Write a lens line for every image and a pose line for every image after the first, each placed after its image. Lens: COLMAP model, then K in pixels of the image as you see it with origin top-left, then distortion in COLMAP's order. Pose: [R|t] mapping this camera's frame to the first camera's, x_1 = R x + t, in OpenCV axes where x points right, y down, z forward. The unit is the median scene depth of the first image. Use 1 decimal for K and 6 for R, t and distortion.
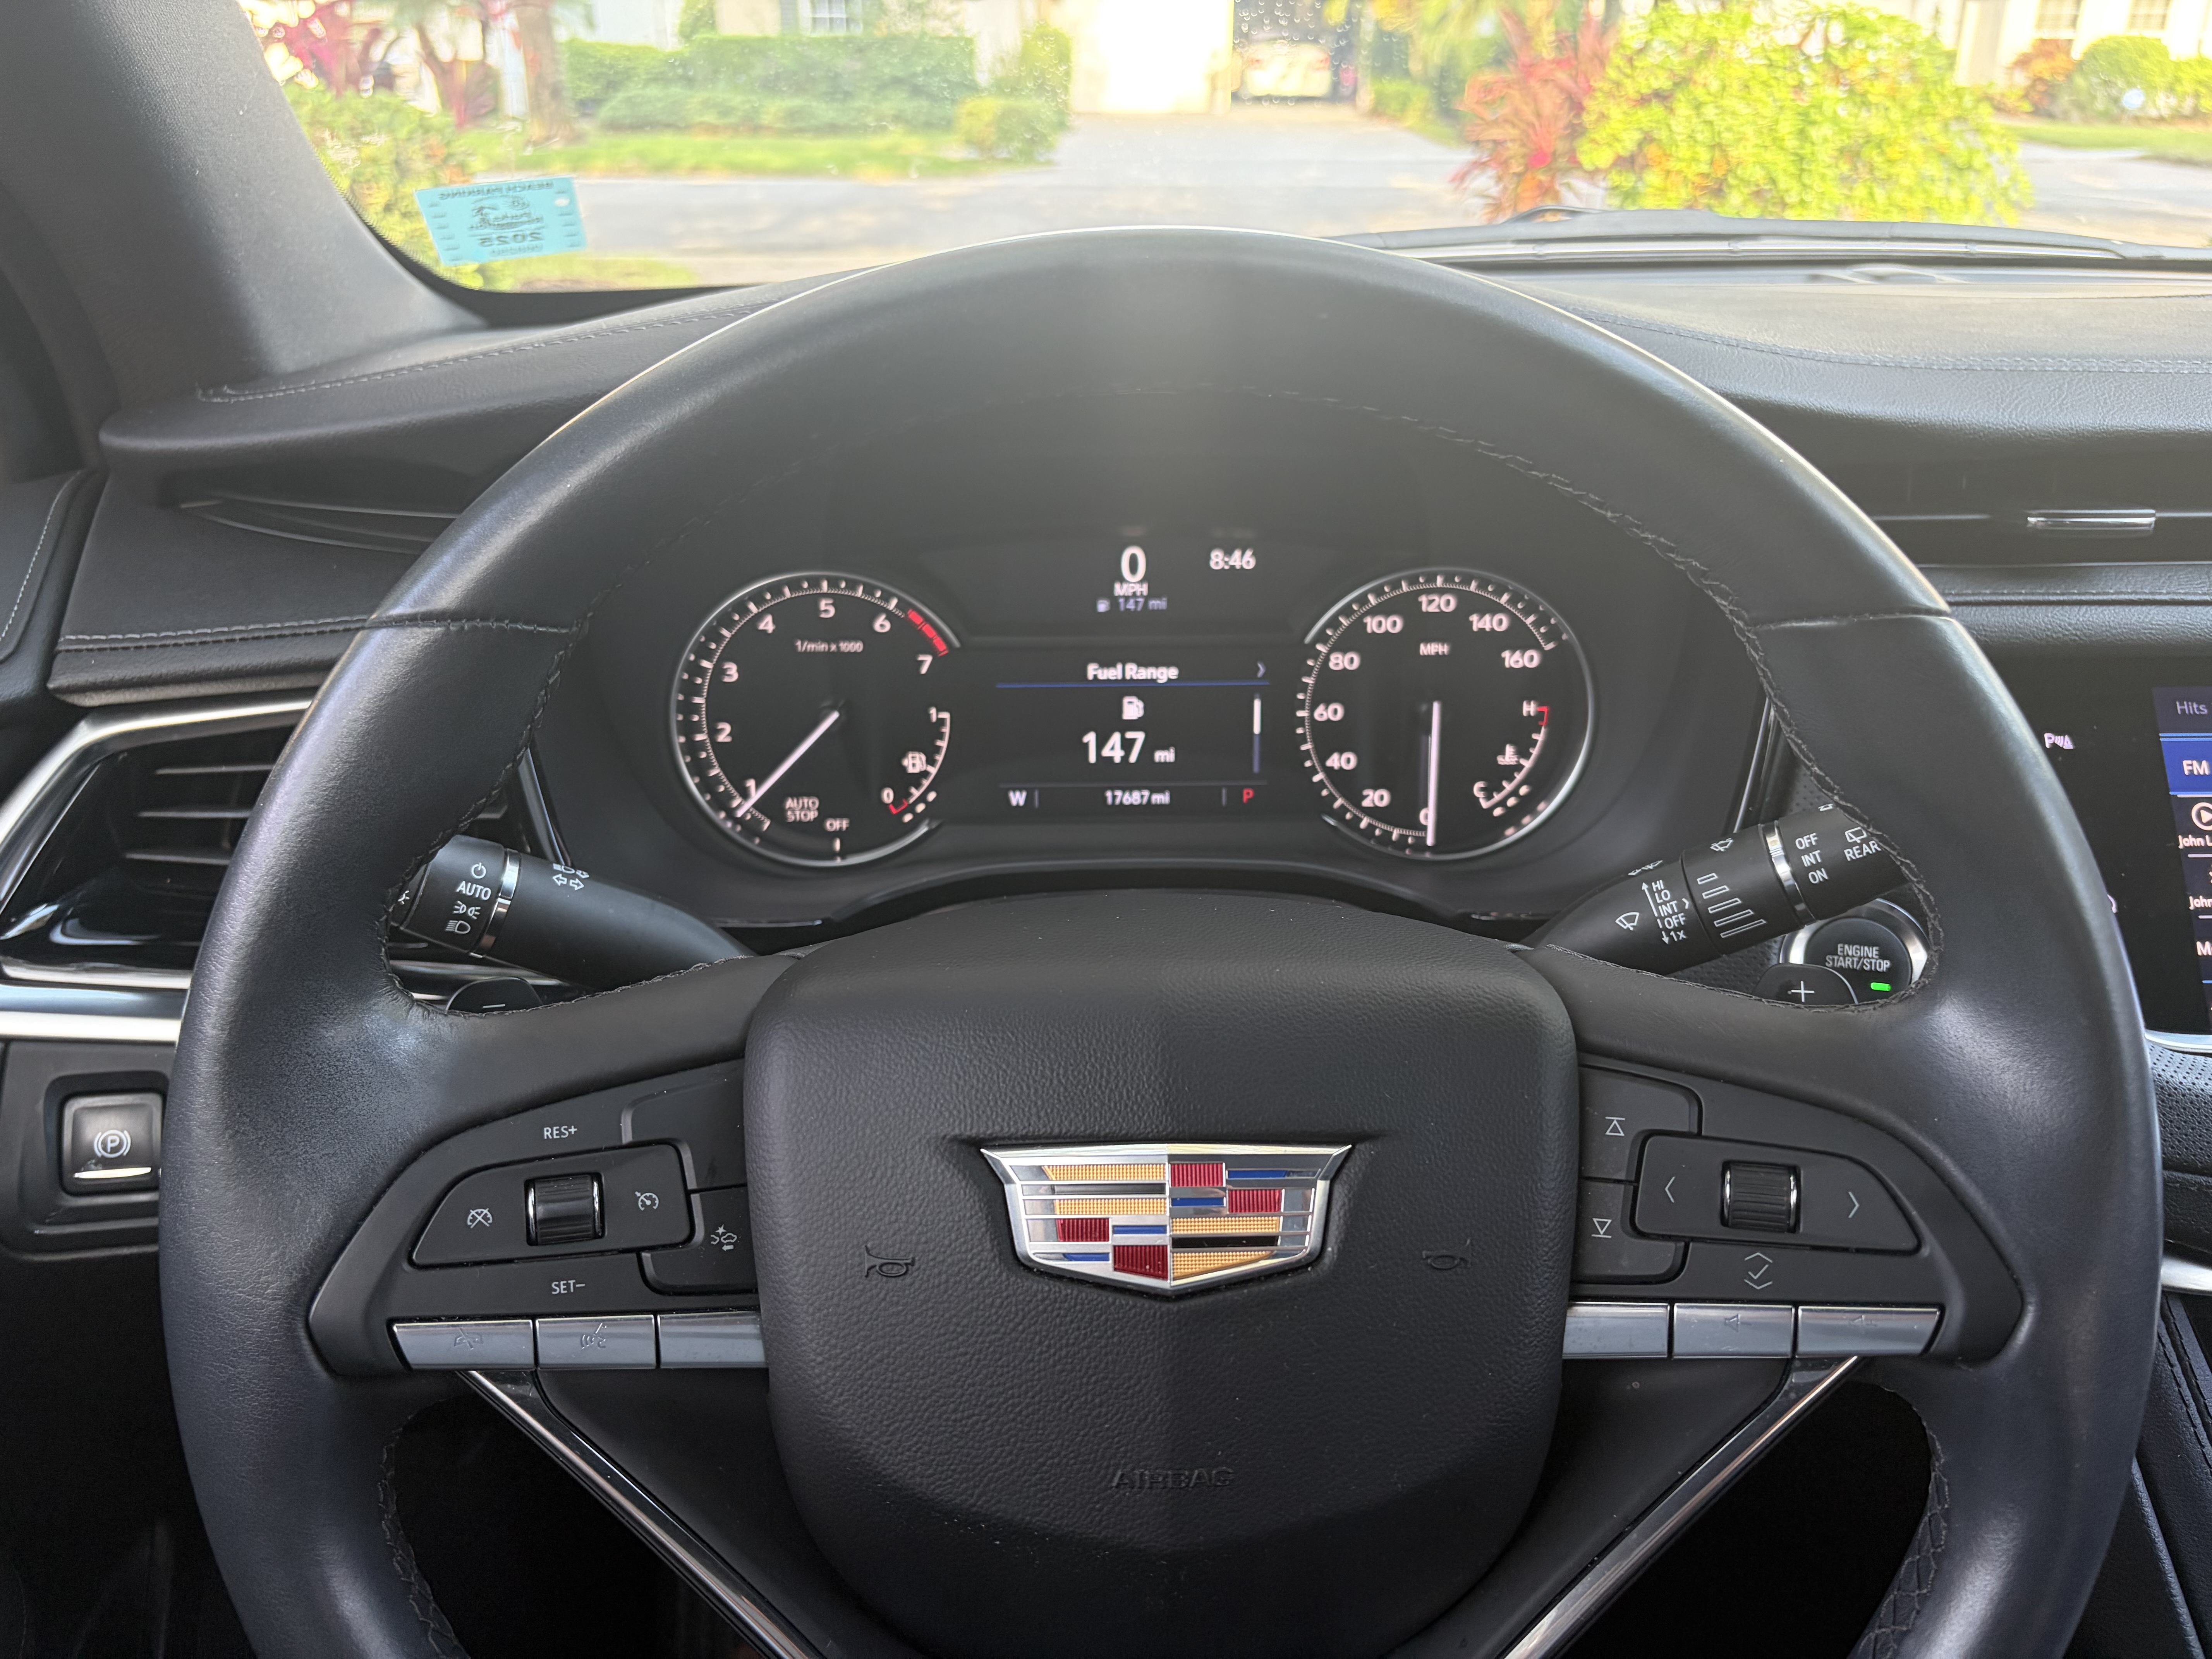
lens RADIAL K [[1714.2, 0, 1108.7], [0, 1714.2, 769.2], [0, 0, 1]] dist [0.042059, -0.045570]
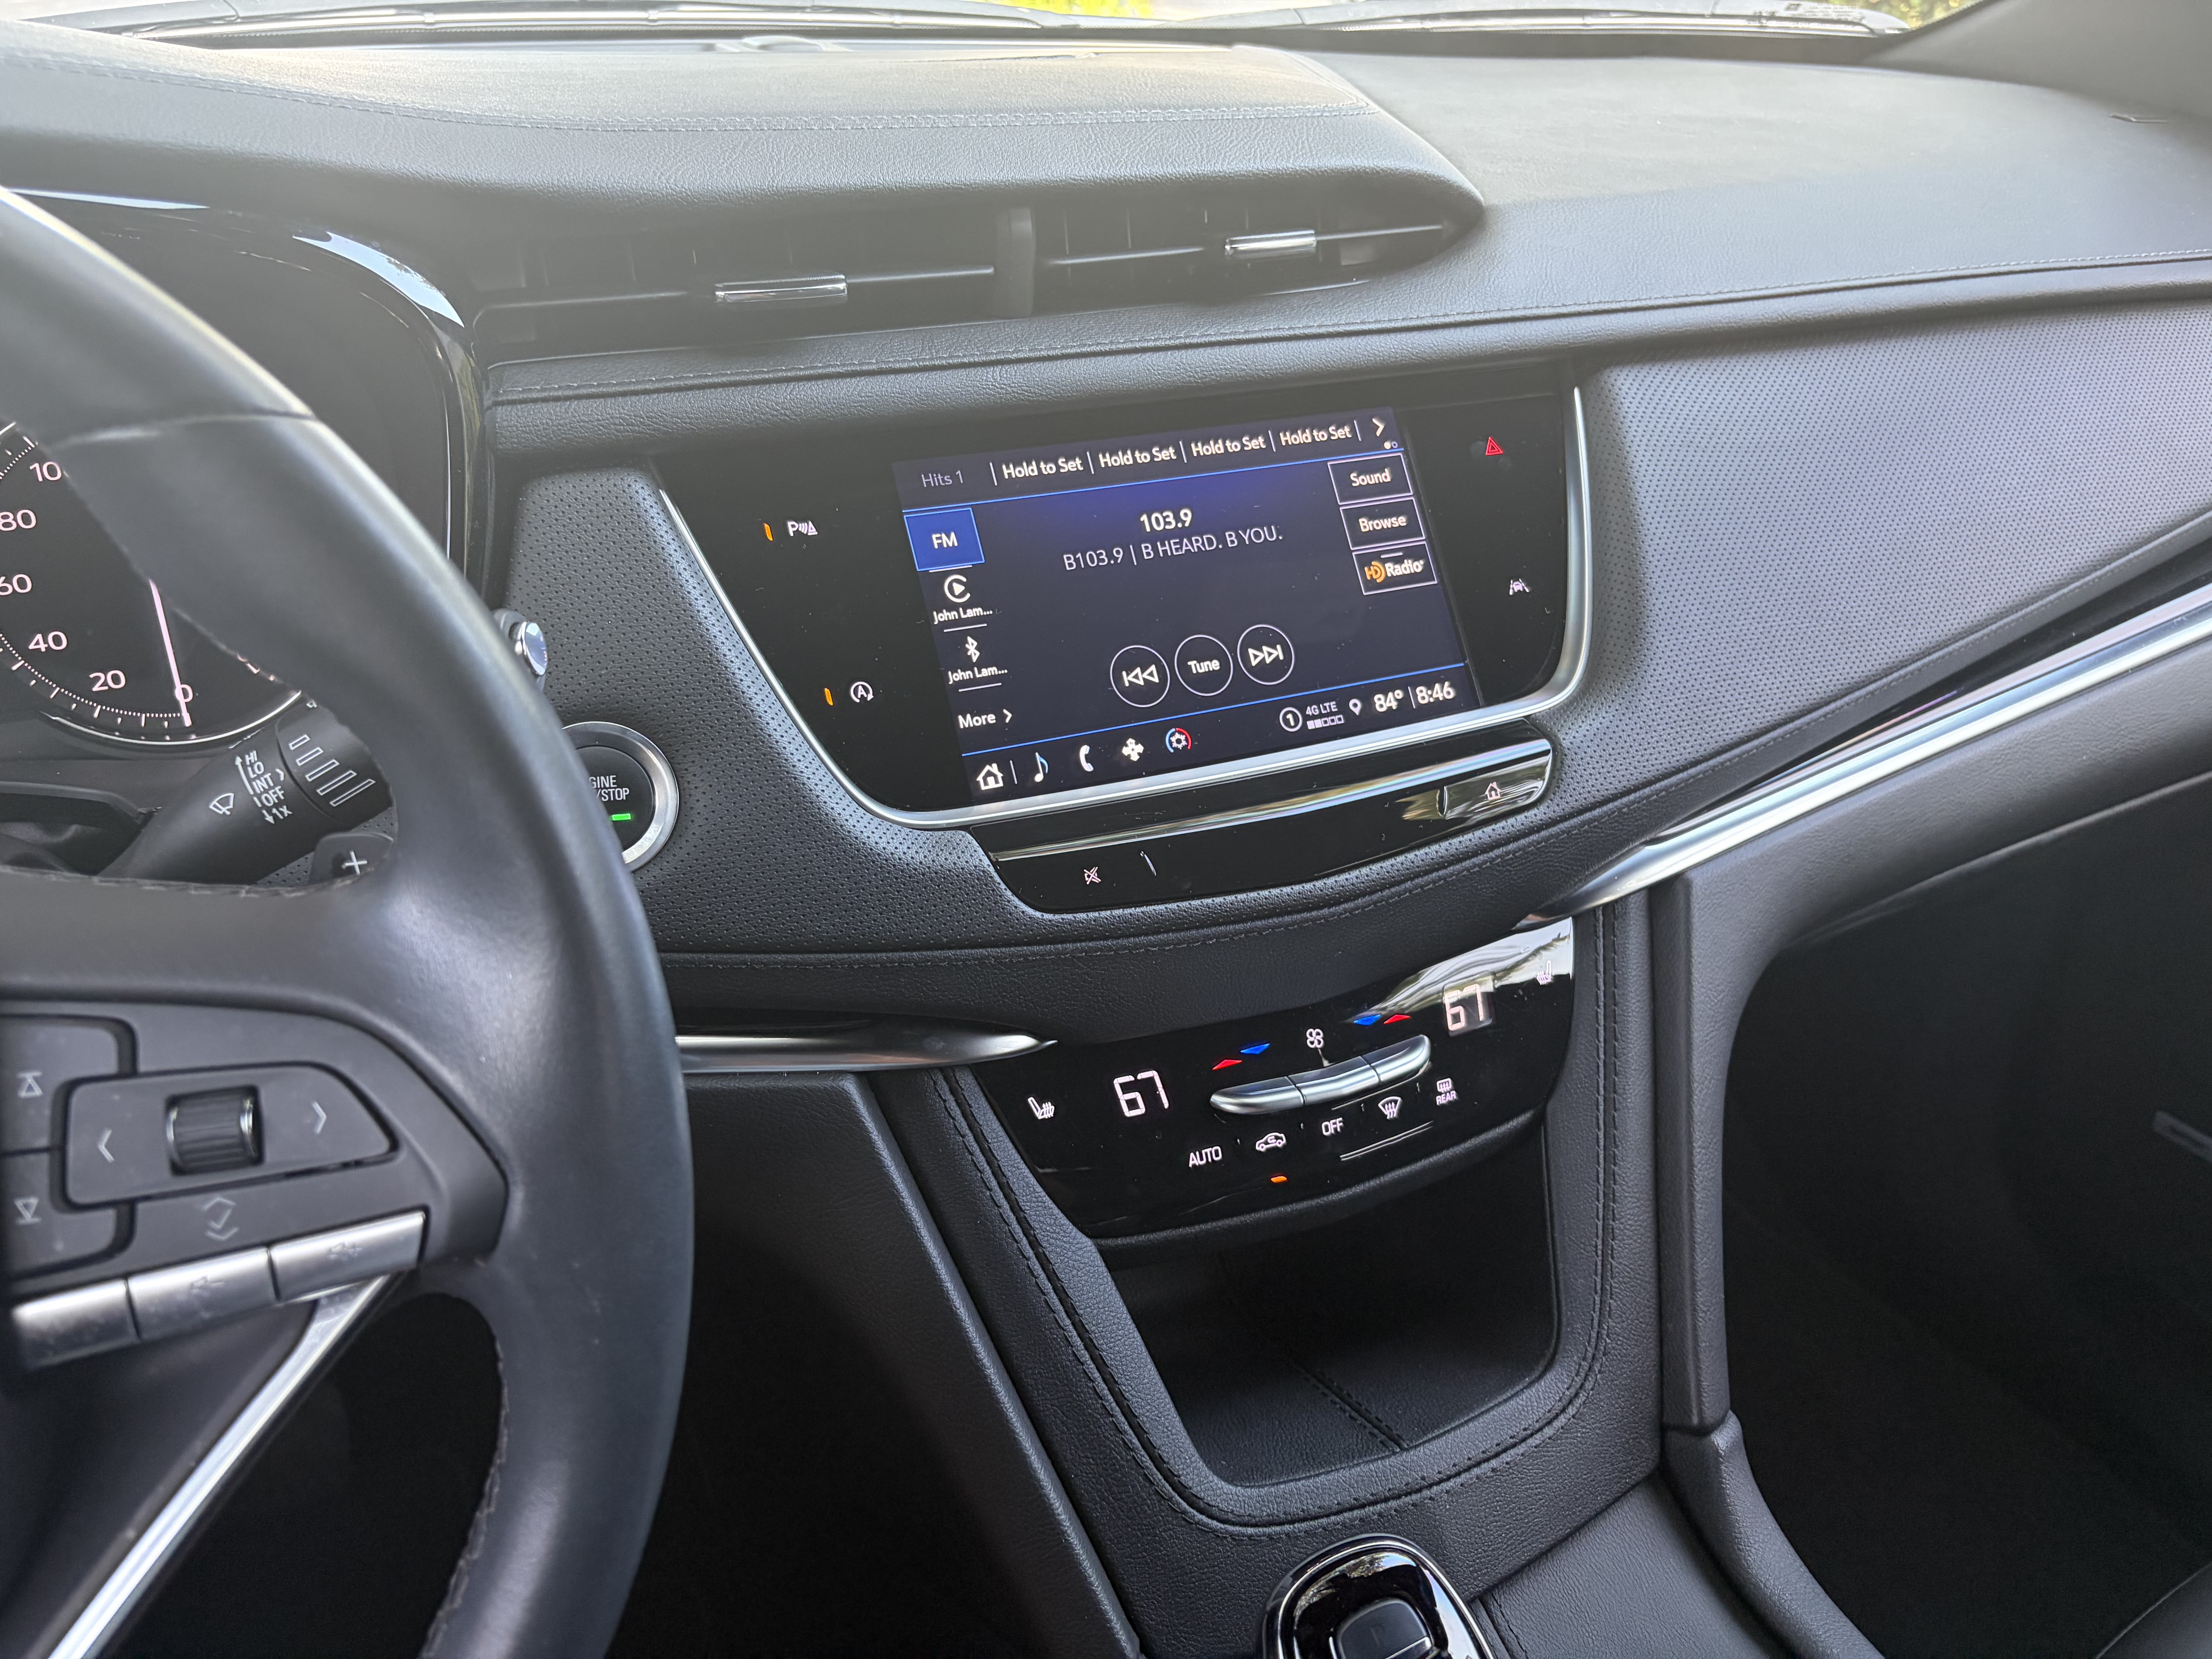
lens RADIAL K [[1719.9, 0, 1040.2], [0, 1719.9, 796.9], [0, 0, 1]] dist [0.050384, -0.054499]
pose [[0.919714, -0.165766, 0.355876, 0.369137], [0.123886, 0.982713, 0.137578, 0.017456], [-0.372530, -0.082444, 0.924351, 0.066700]]
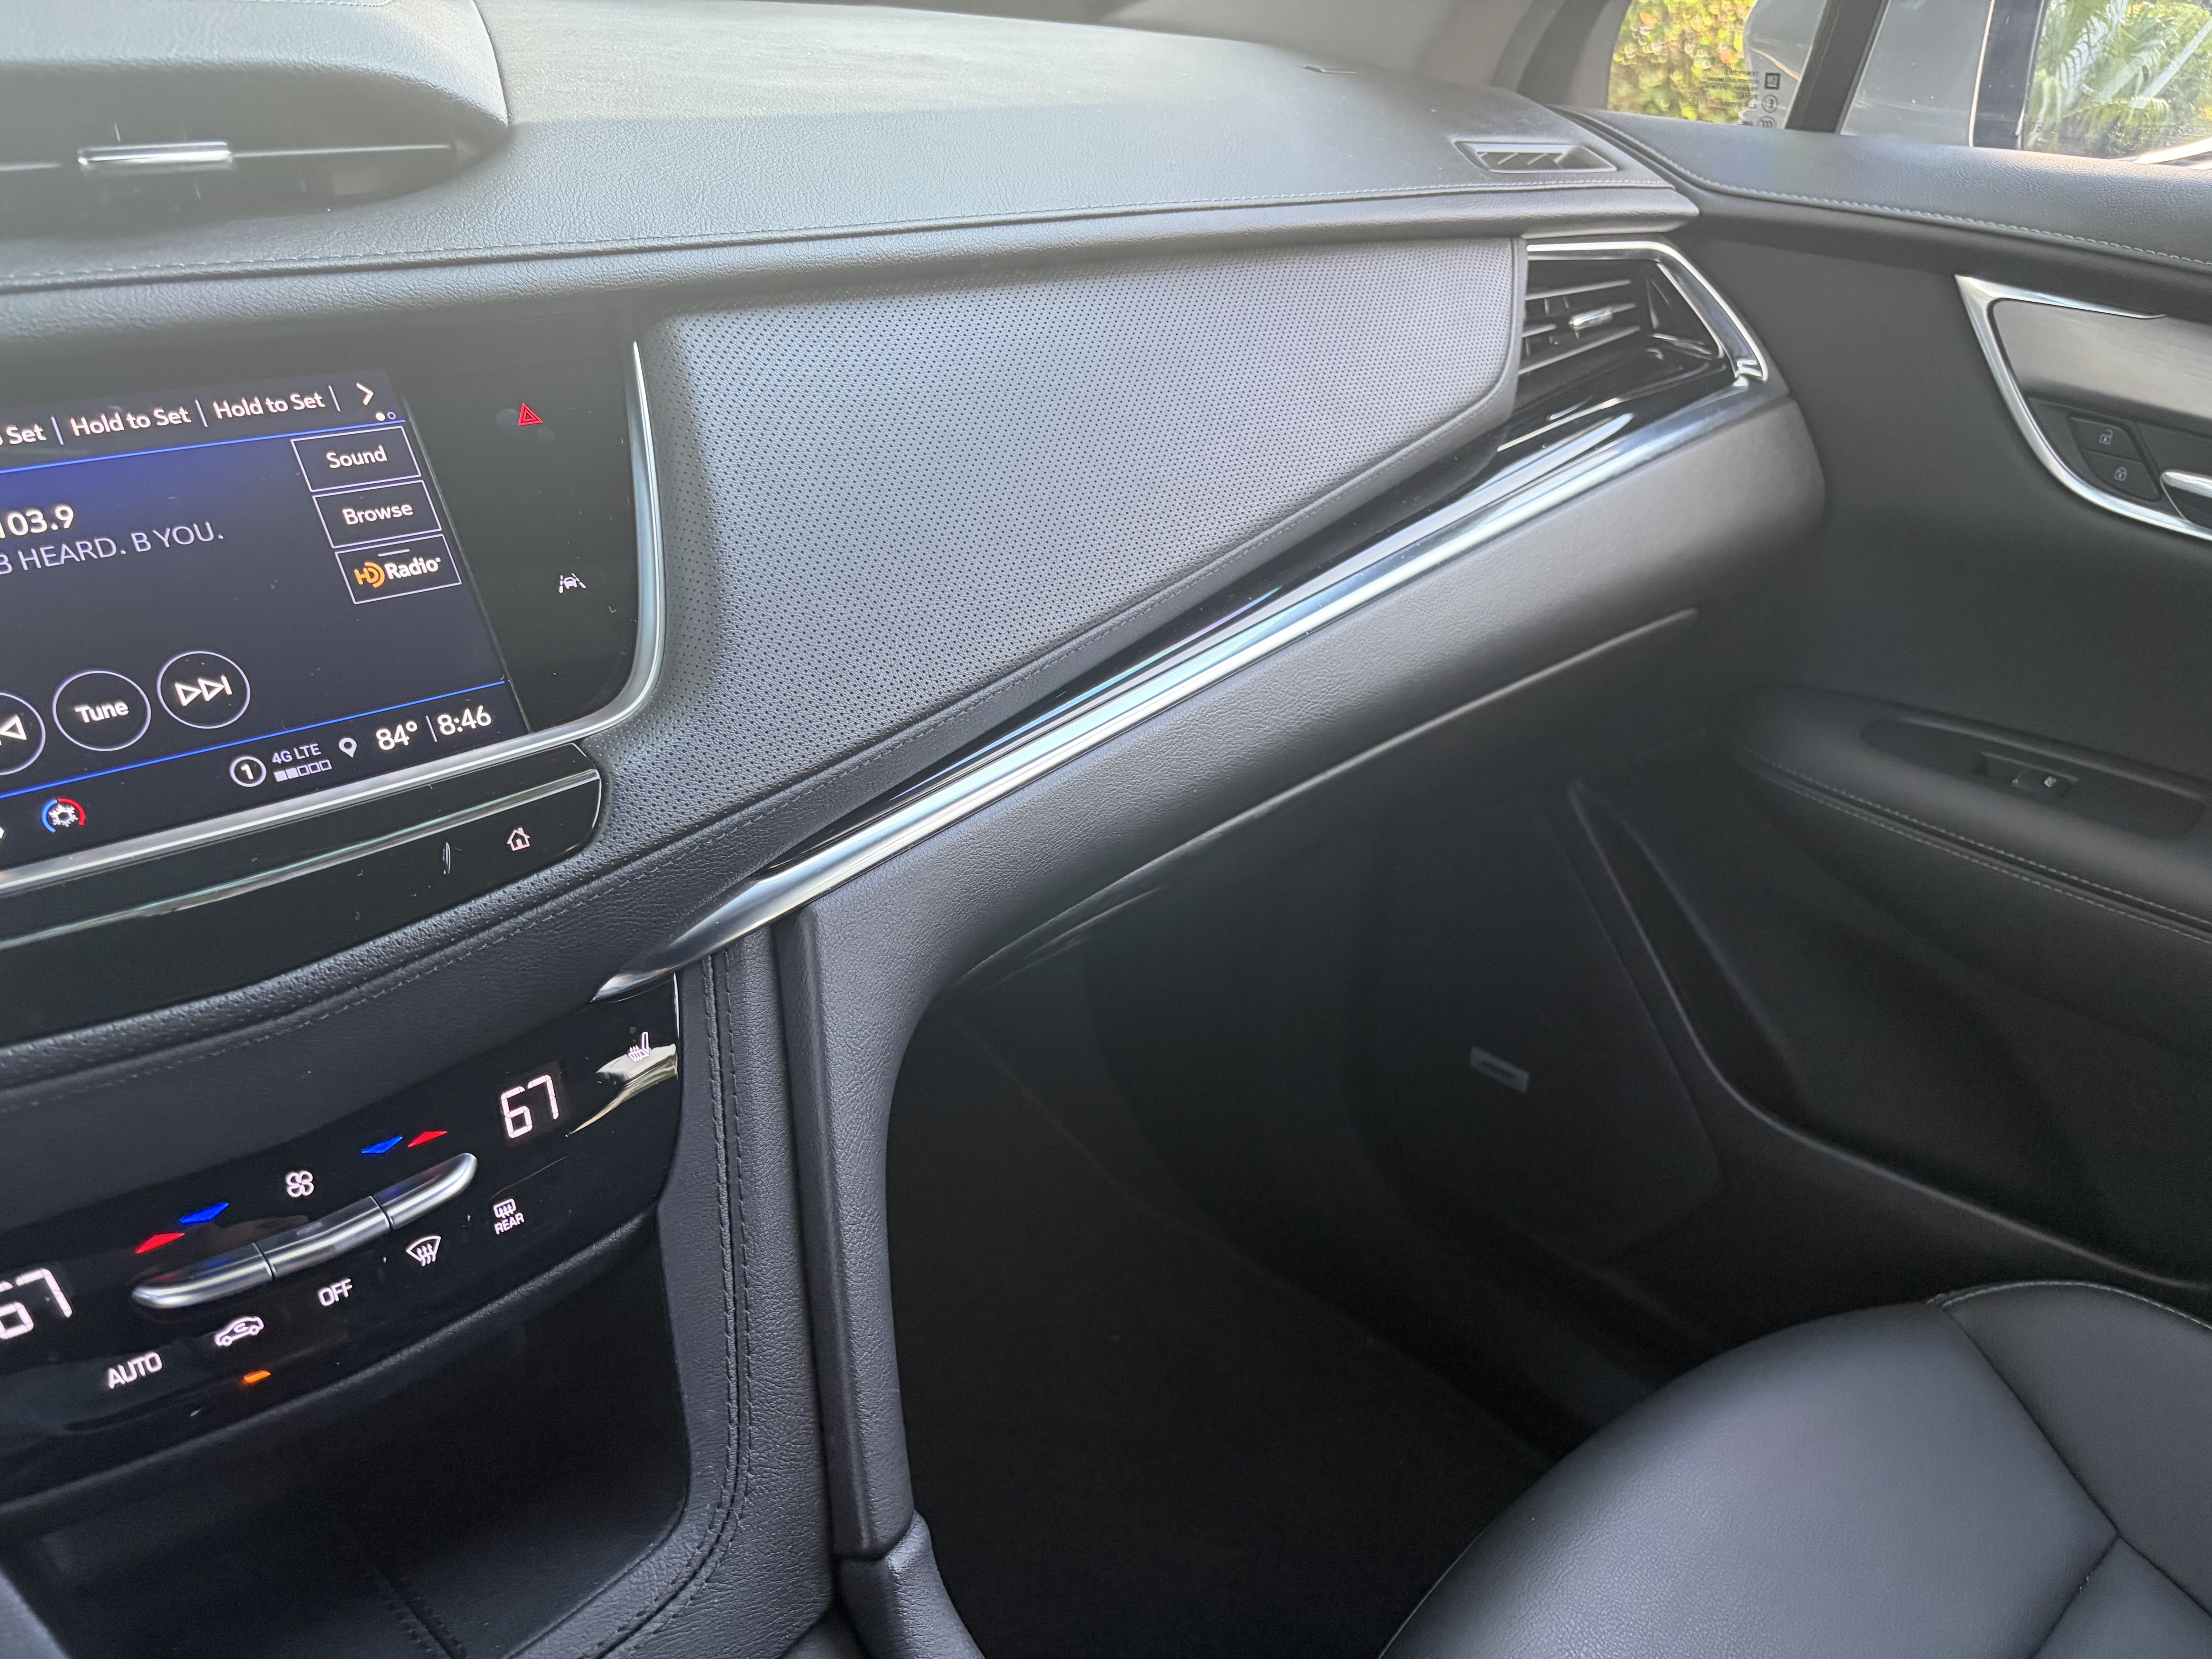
lens RADIAL K [[1714.2, 0, 1108.7], [0, 1714.2, 769.2], [0, 0, 1]] dist [0.042059, -0.045570]
pose [[0.757151, -0.237502, 0.608536, 0.780520], [0.168671, 0.971055, 0.169123, 0.075177], [-0.631089, -0.025409, 0.775294, 0.106660]]
